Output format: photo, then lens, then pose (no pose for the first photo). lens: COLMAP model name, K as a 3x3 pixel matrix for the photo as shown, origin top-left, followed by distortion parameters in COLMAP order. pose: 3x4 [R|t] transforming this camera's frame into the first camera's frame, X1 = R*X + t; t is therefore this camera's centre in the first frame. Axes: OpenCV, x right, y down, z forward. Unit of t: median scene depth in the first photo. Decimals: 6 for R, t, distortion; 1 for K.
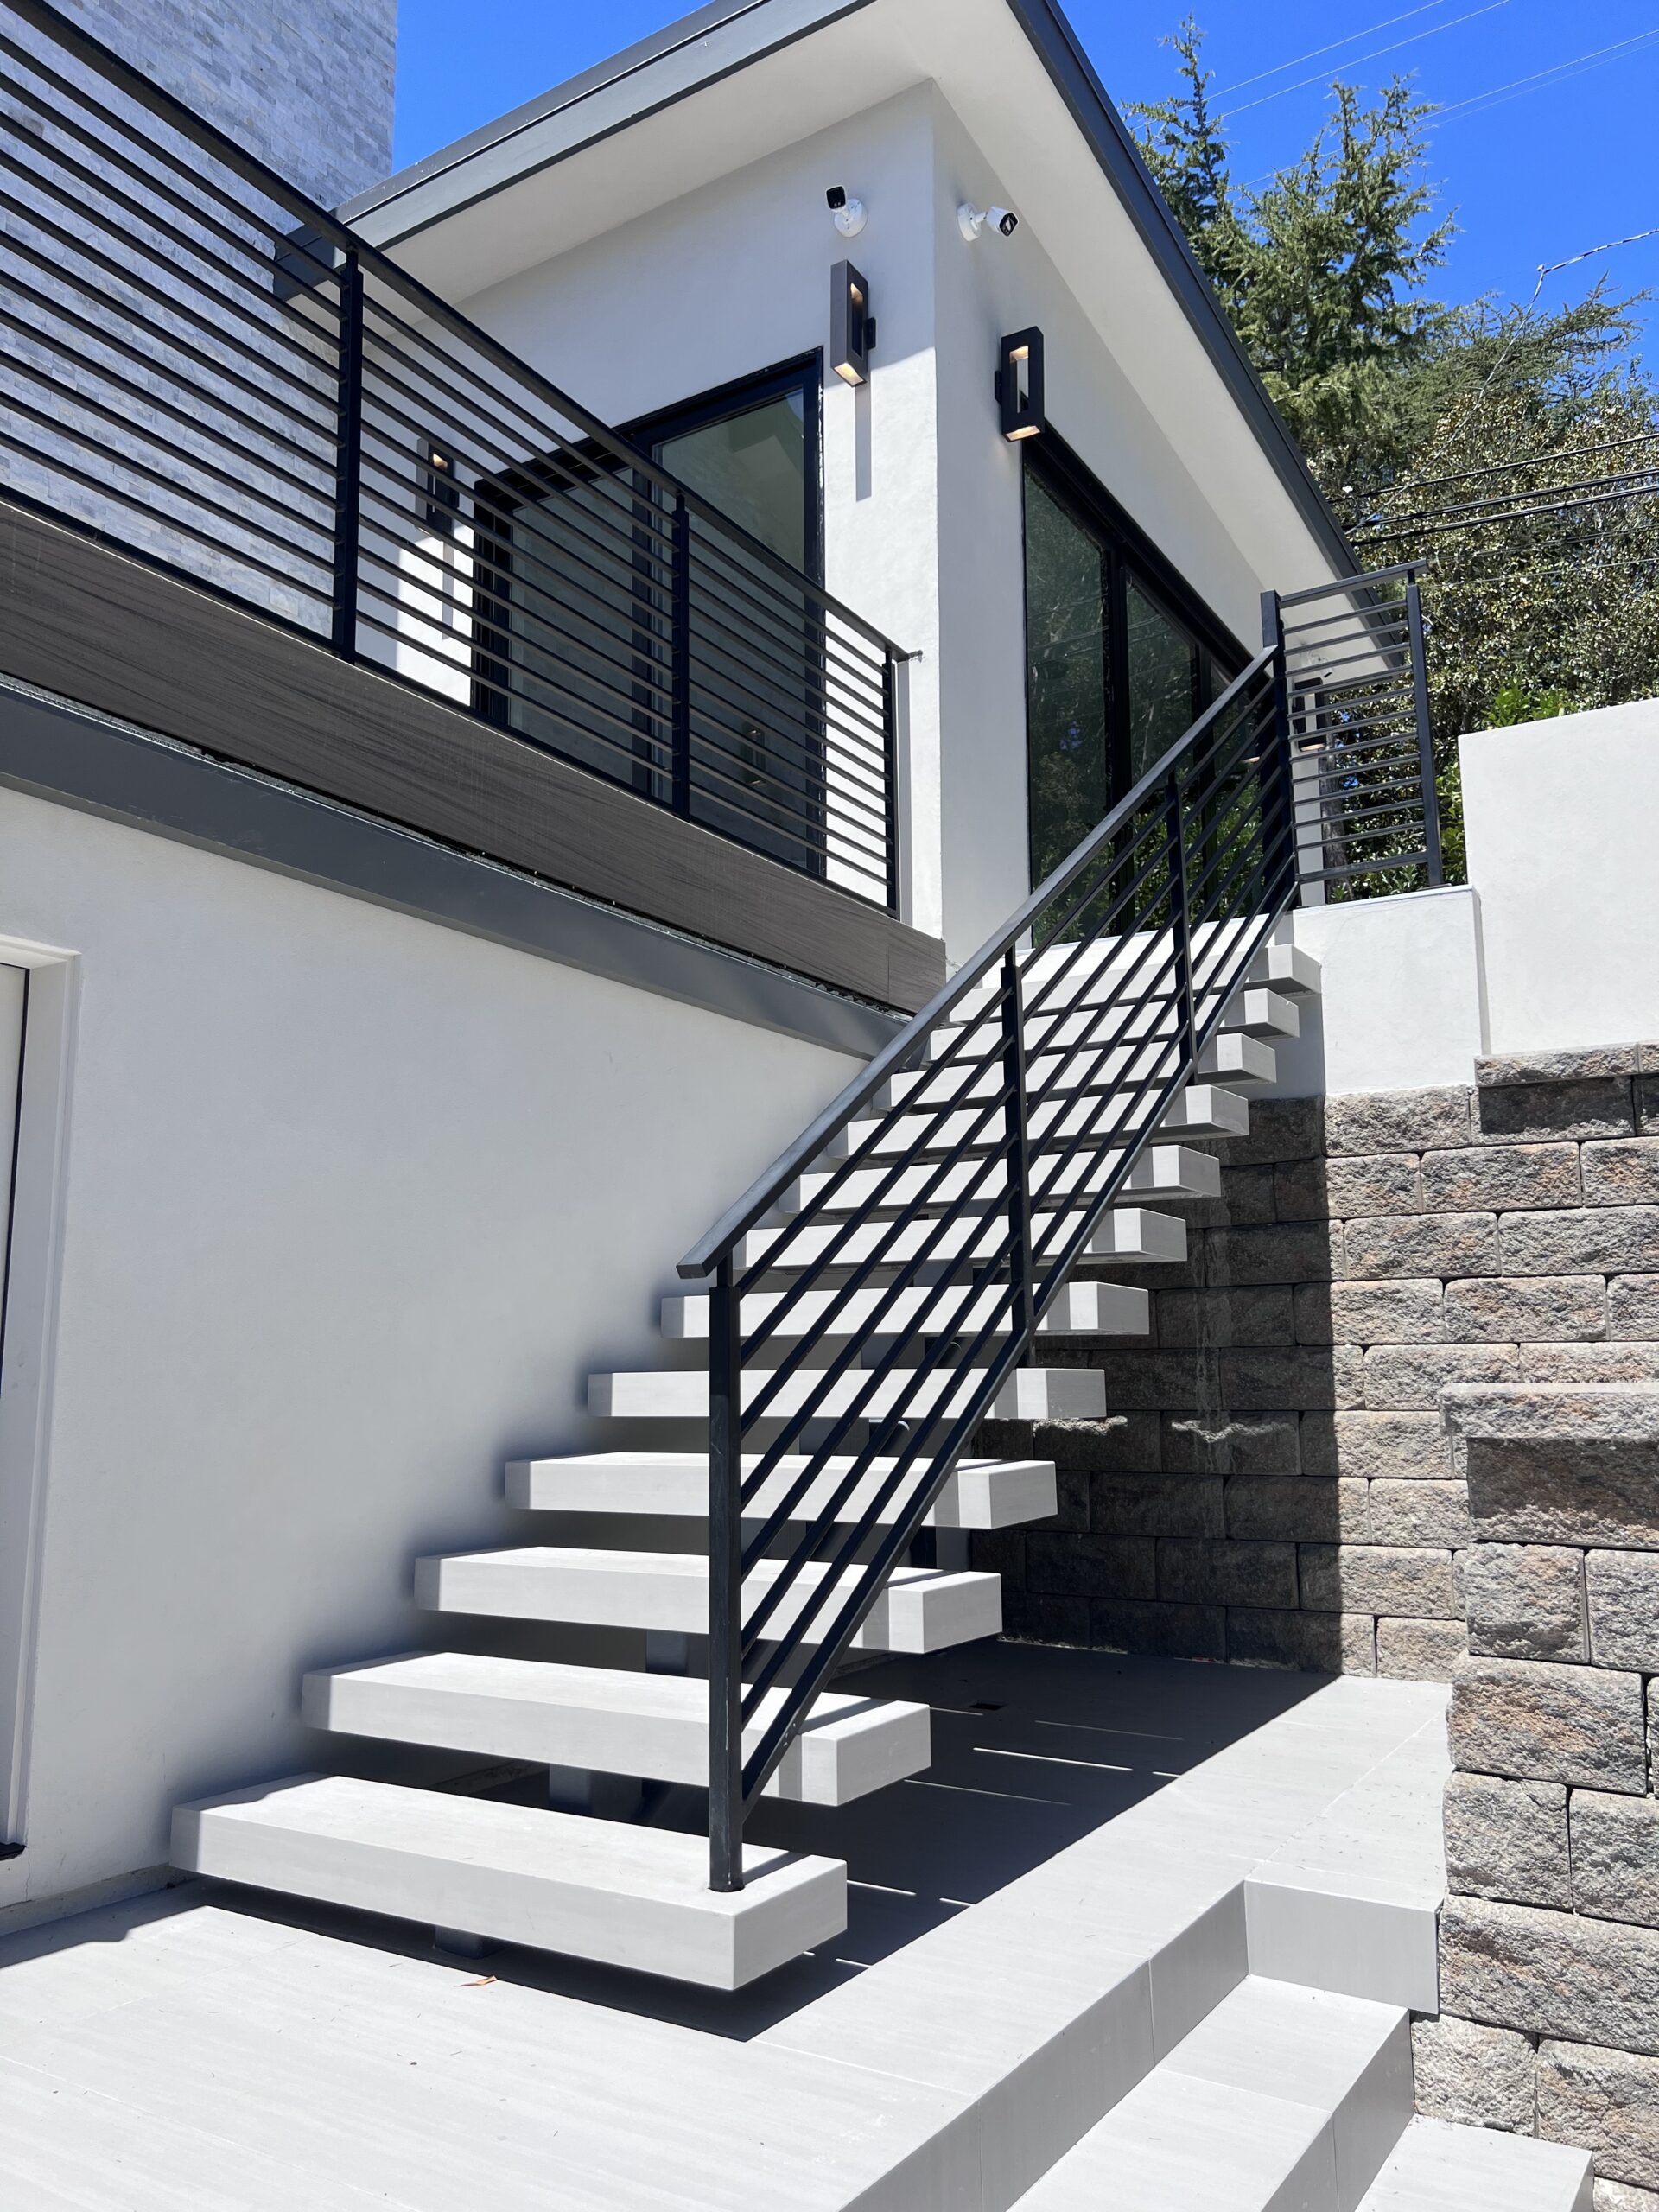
lens RADIAL K [[1663.8, 0, 818.1], [0, 1663.8, 1099.1], [0, 0, 1]] dist [0.043278, -0.026393]
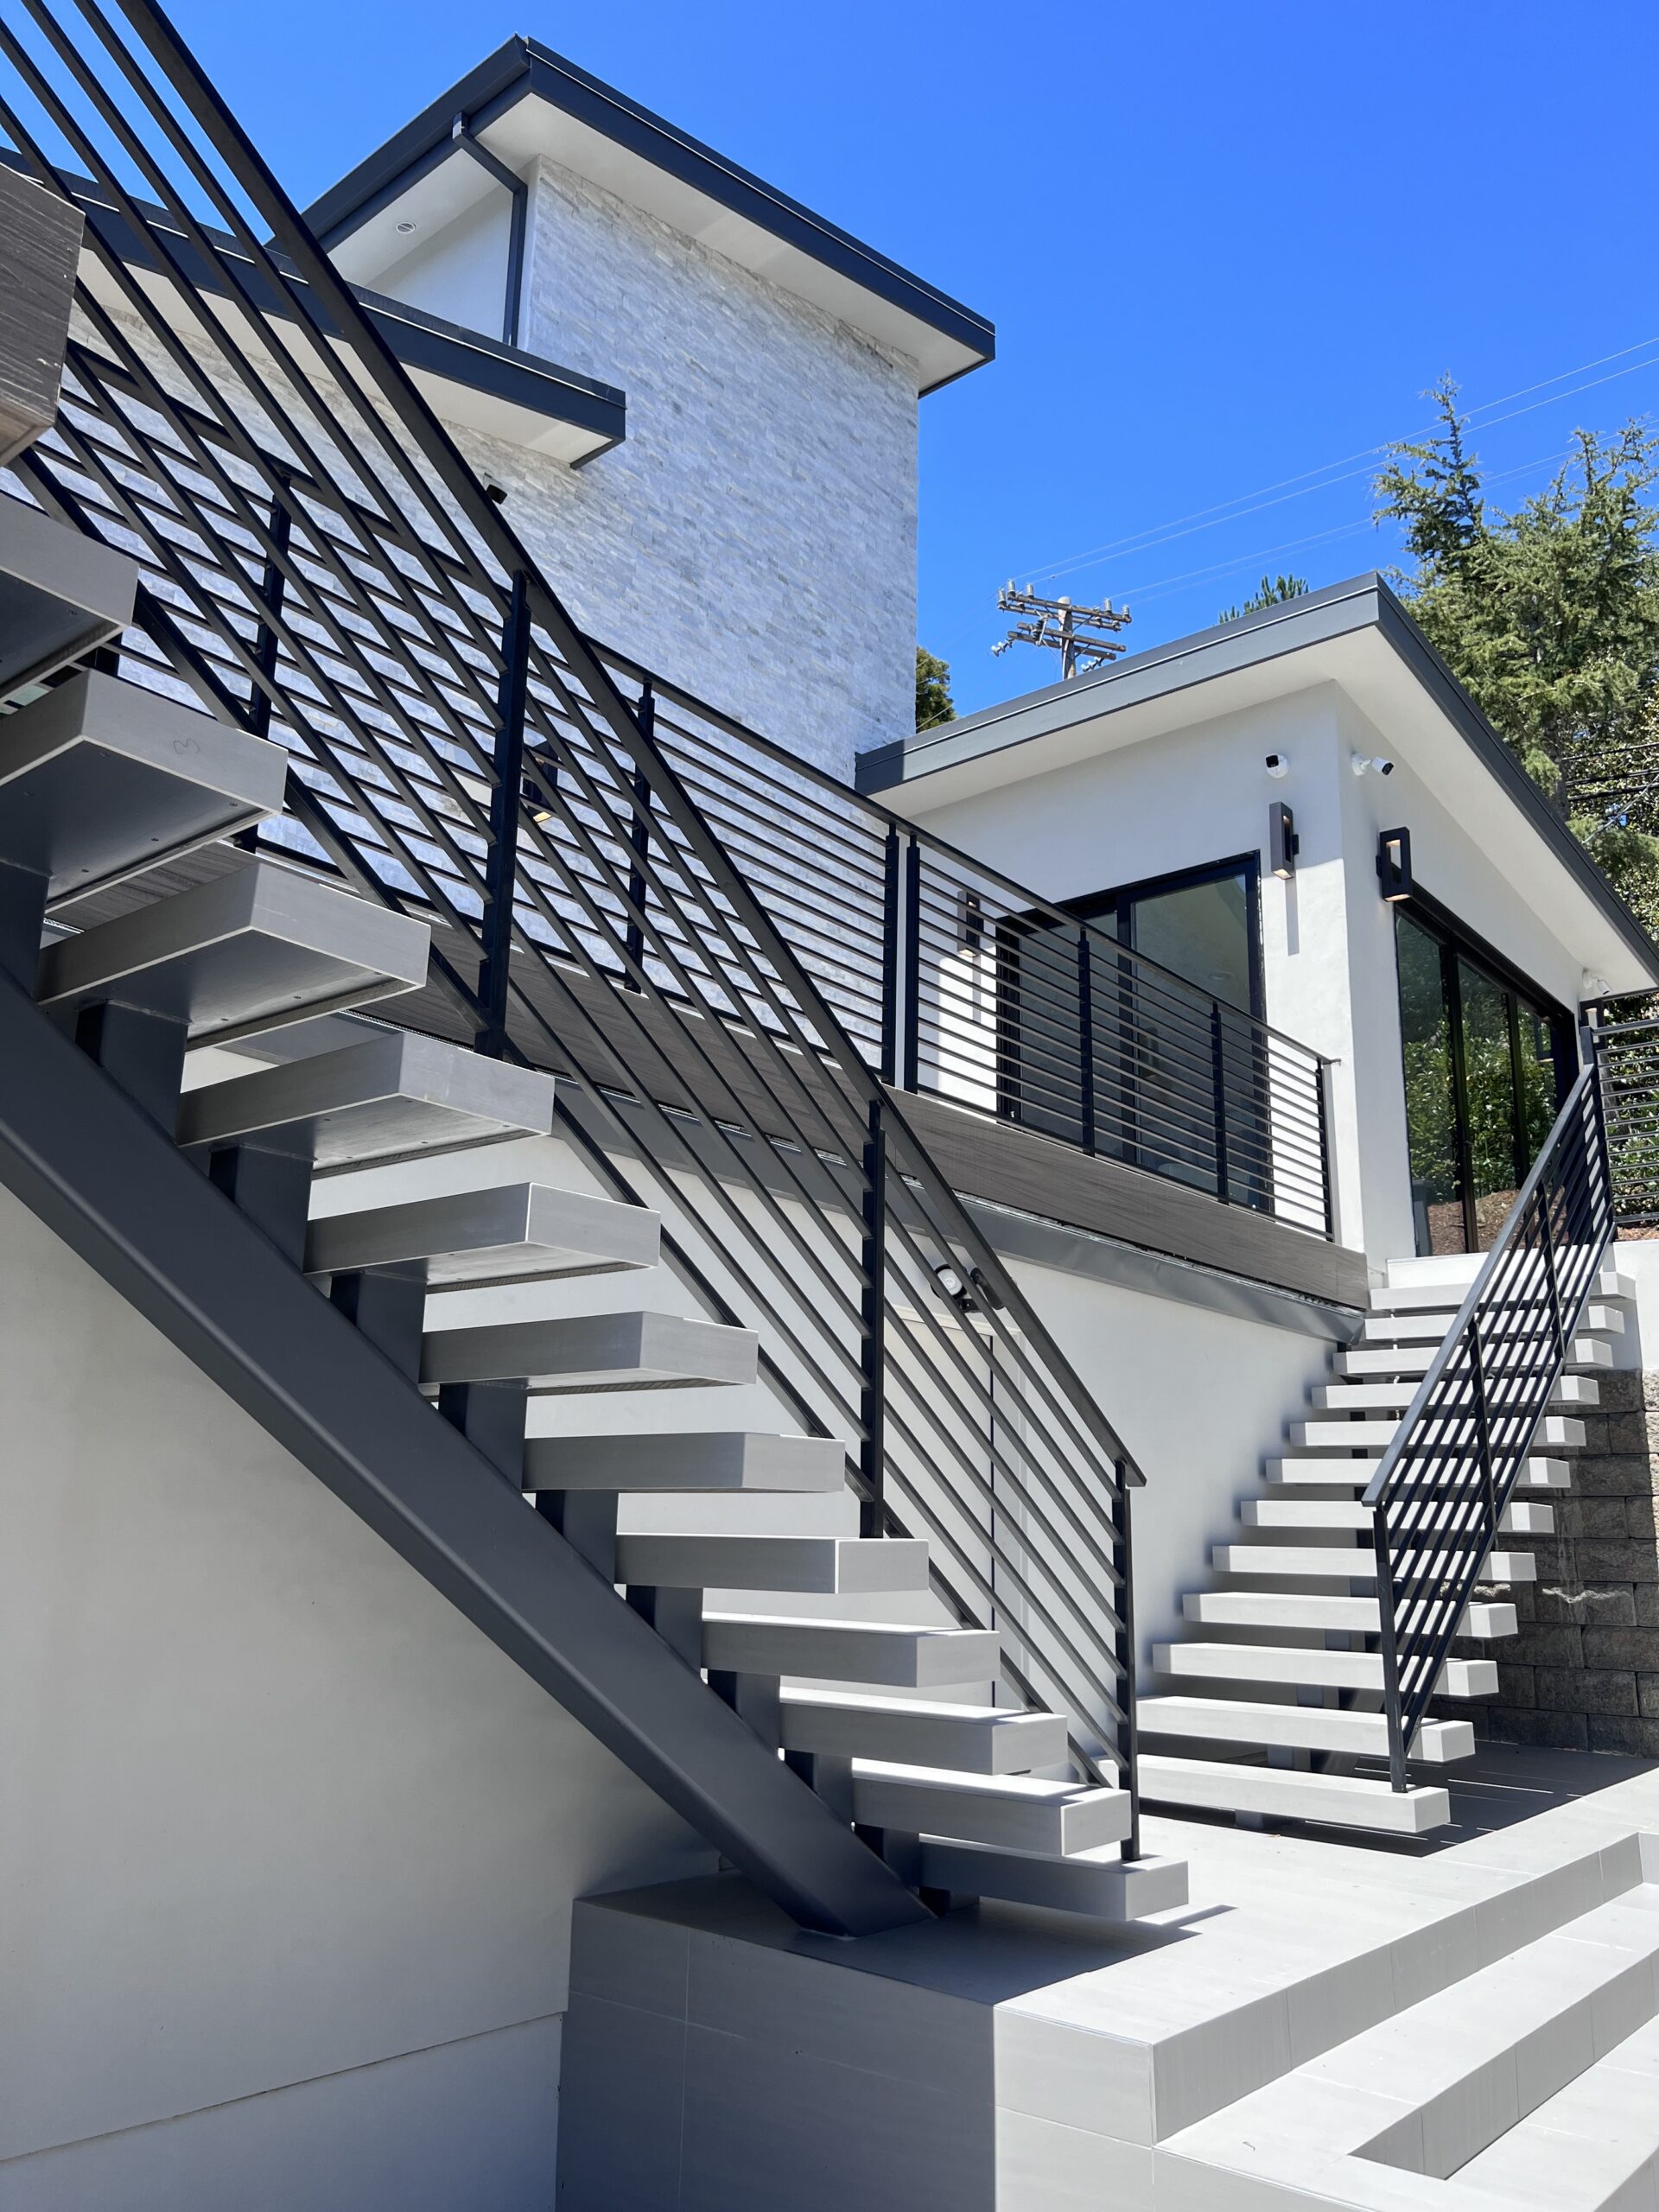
lens RADIAL K [[1663.8, 0, 828.2], [0, 1663.8, 1112.0], [0, 0, 1]] dist [0.043278, -0.026393]
pose [[0.992495, -0.006118, -0.122134, -0.212256], [-0.004197, 0.996455, -0.084021, -0.091606], [0.122215, 0.083903, 0.988951, -0.539801]]
